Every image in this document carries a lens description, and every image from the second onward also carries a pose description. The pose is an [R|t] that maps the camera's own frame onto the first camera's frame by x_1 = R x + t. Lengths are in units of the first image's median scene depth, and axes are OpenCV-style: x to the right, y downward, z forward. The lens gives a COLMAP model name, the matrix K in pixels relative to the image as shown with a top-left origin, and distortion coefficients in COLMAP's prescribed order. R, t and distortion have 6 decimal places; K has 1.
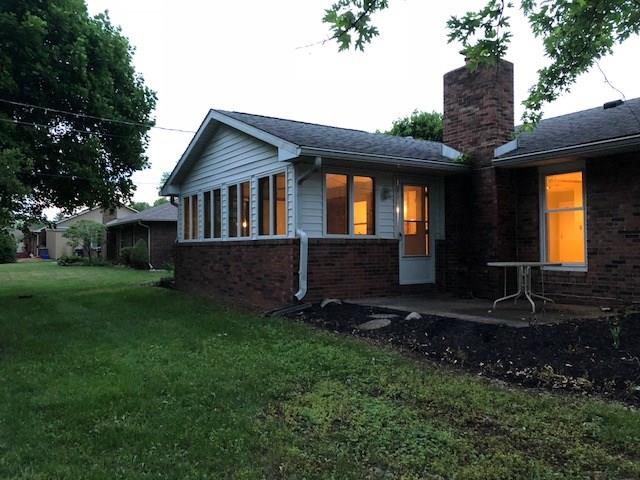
lens RADIAL K [[525.8, 0, 318.0], [0, 525.8, 229.9], [0, 0, 1]] dist [0.061495, -0.081890]
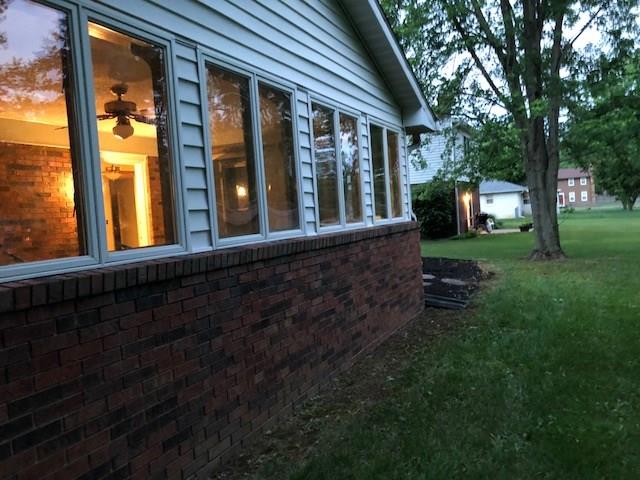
lens RADIAL K [[518.9, 0, 320.0], [0, 518.9, 240.0], [0, 0, 1]] dist [0.081075, -0.074734]
pose [[-0.520050, -0.004400, 0.854125, -0.825084], [0.037818, 0.998887, 0.028172, 0.020523], [-0.853298, 0.046952, -0.519305, 1.923410]]
